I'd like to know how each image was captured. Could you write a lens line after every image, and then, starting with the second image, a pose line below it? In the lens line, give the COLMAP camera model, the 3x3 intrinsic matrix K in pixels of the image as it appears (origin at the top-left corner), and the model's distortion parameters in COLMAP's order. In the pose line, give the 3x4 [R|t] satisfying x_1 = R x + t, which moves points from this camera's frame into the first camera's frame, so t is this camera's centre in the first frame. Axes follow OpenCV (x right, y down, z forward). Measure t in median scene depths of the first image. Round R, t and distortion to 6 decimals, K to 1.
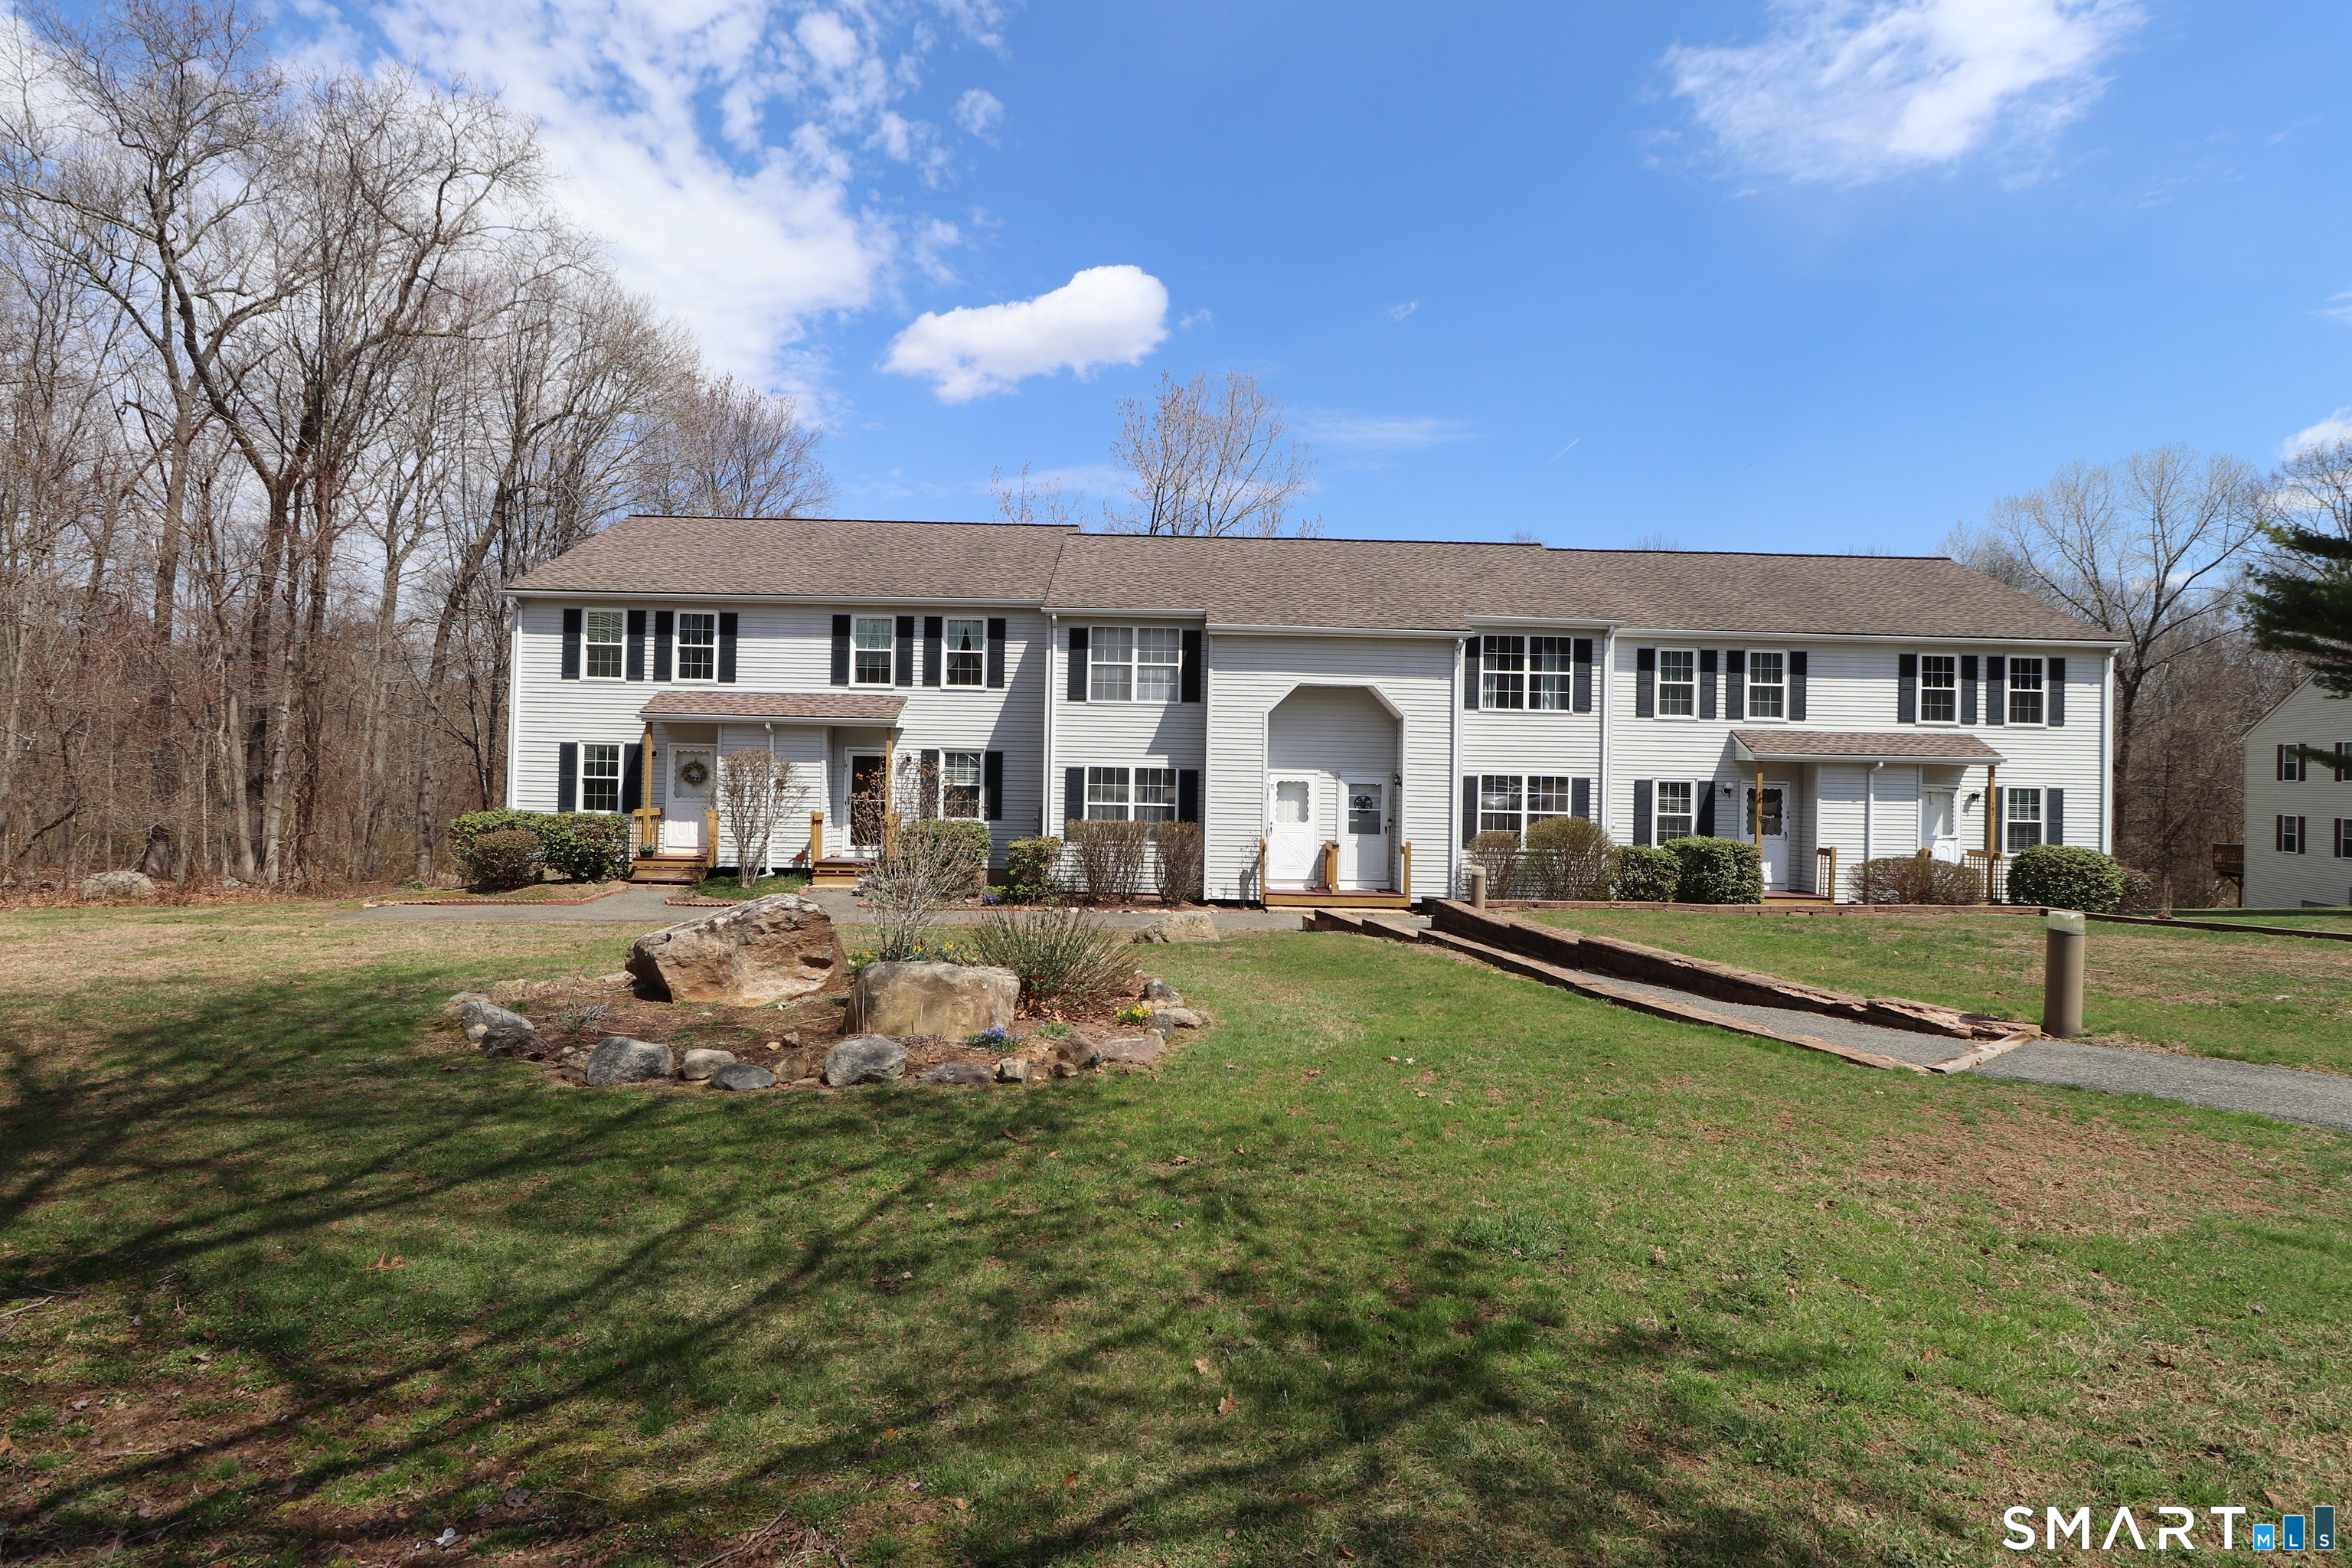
lens RADIAL K [[1370.9, 0, 1223.4], [0, 1370.9, 775.8], [0, 0, 1]] dist [0.027163, -0.002101]
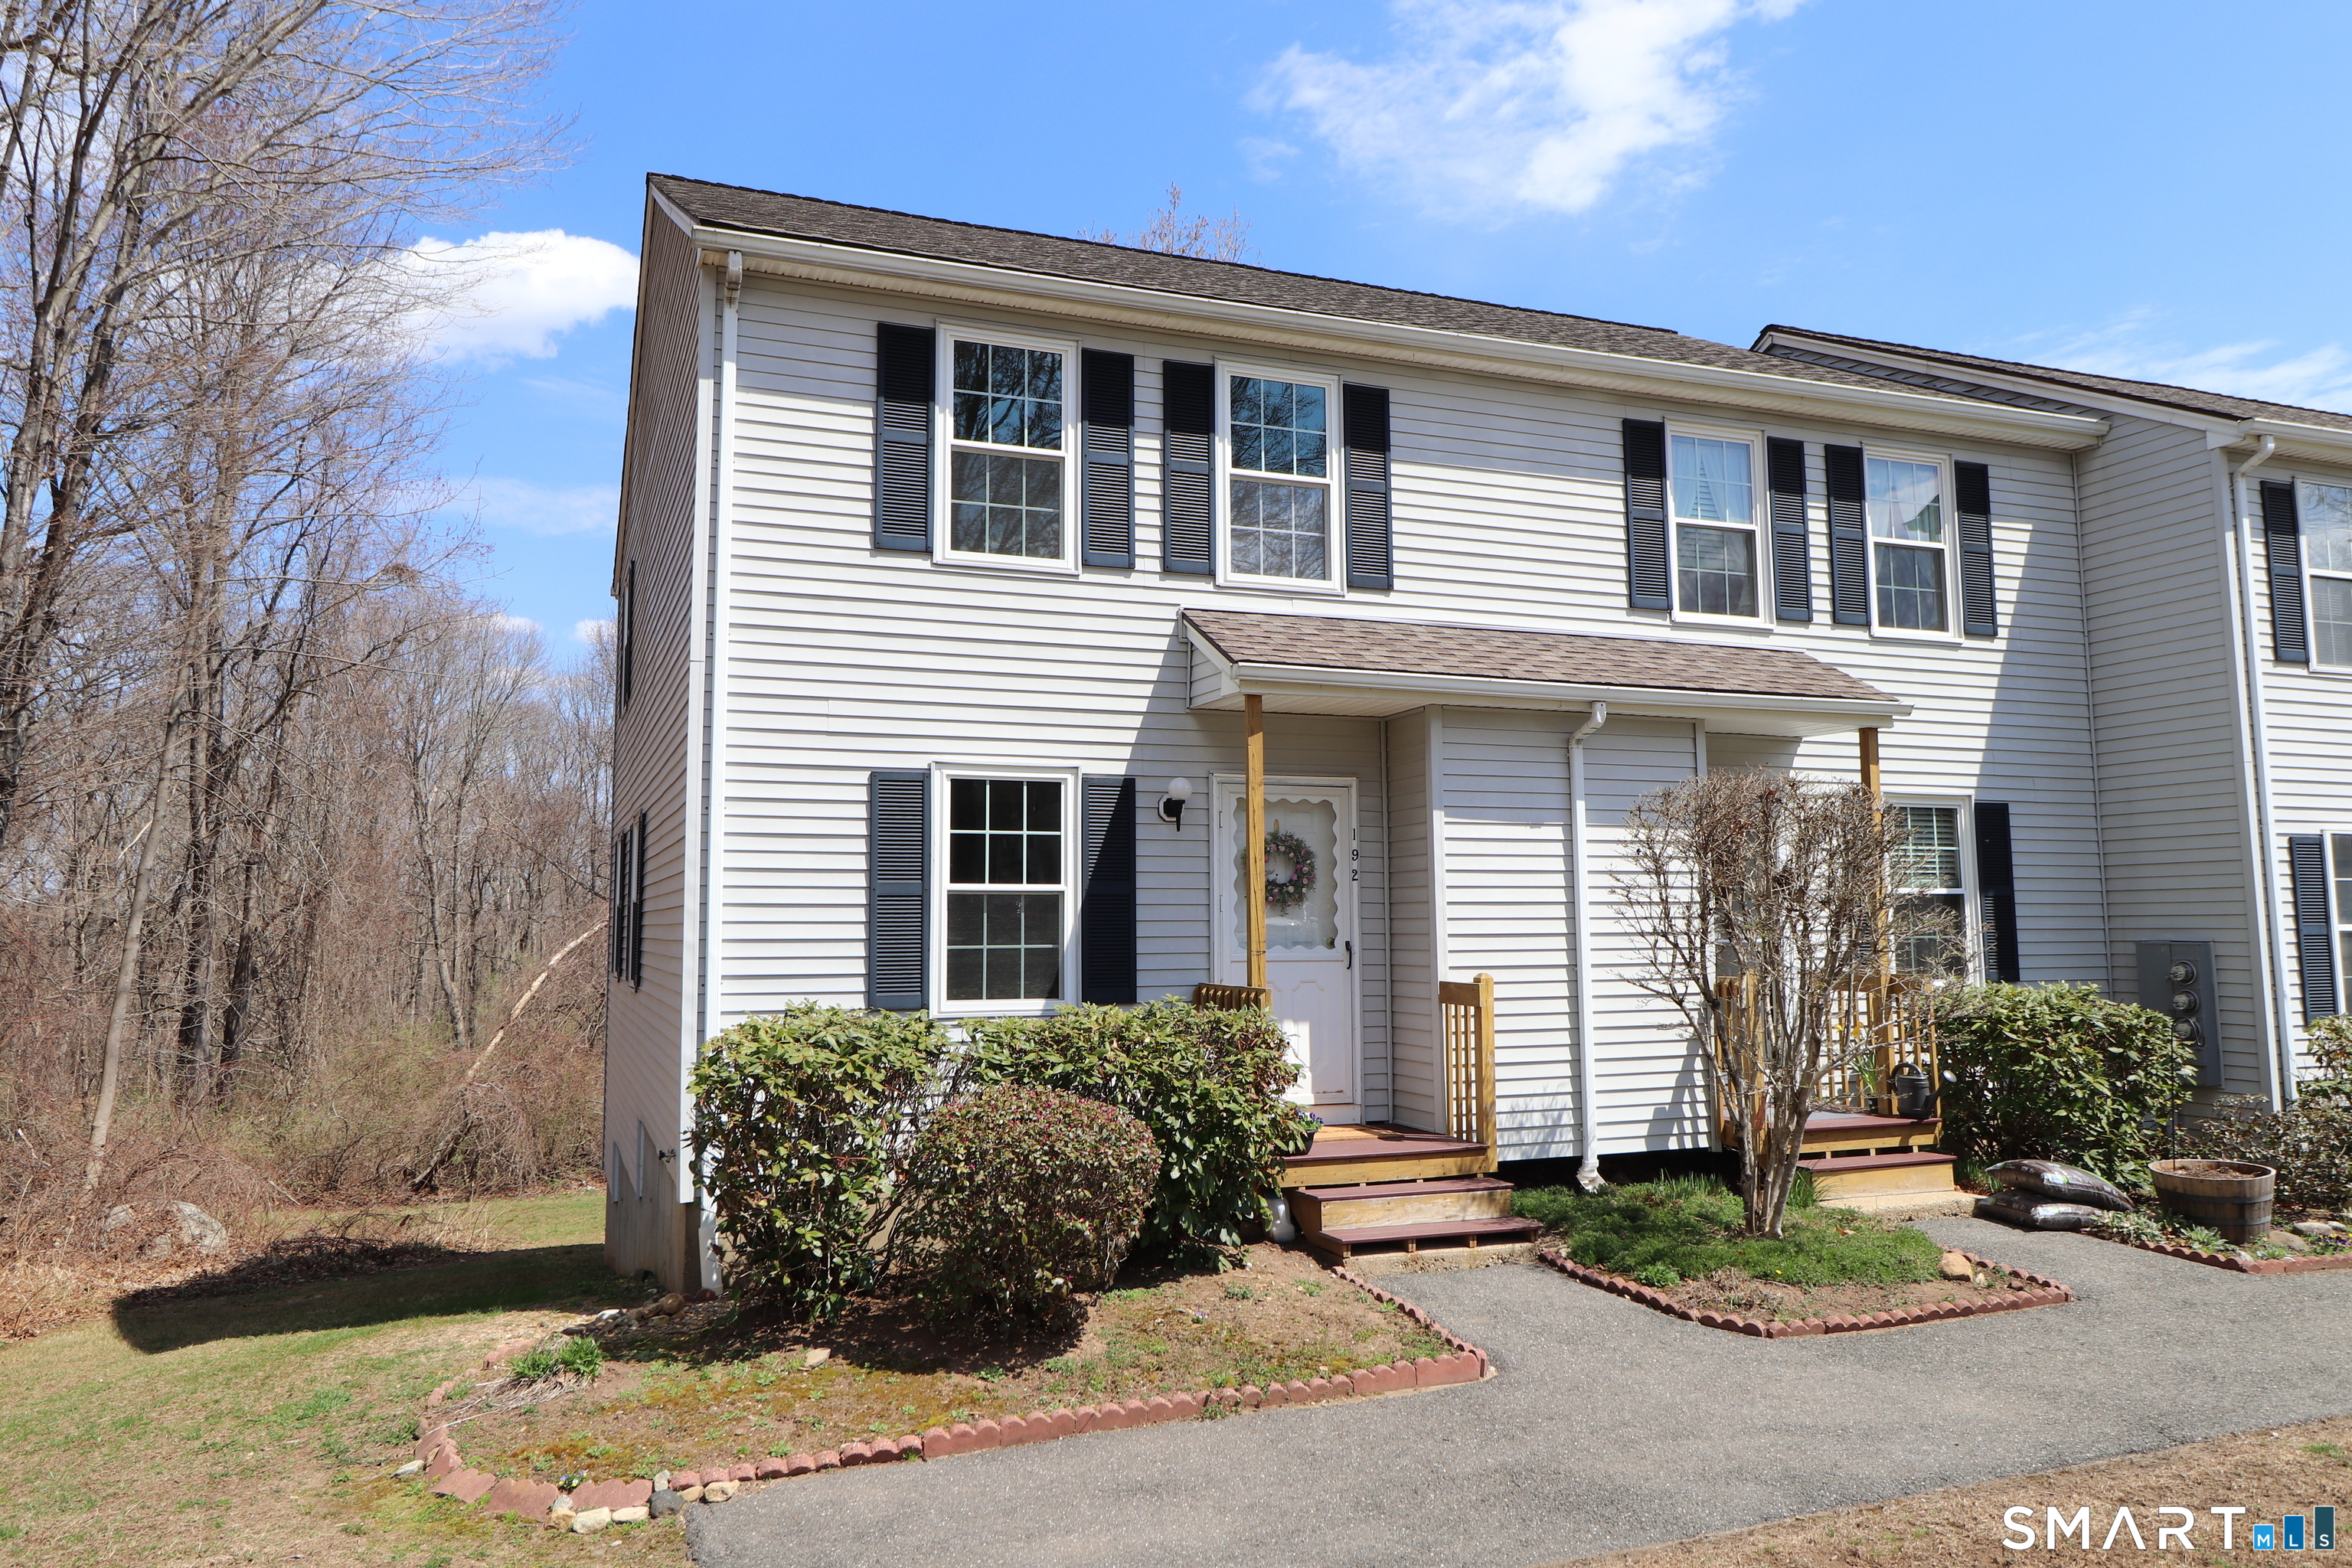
lens RADIAL K [[1613.8, 0, 1167.0], [0, 1613.8, 765.2], [0, 0, 1]] dist [-0.001311, 0.000809]
pose [[0.934385, 0.009841, 0.356128, -0.542201], [0.020645, 0.996443, -0.081702, 0.003951], [-0.355665, 0.083694, 0.930859, 0.660778]]
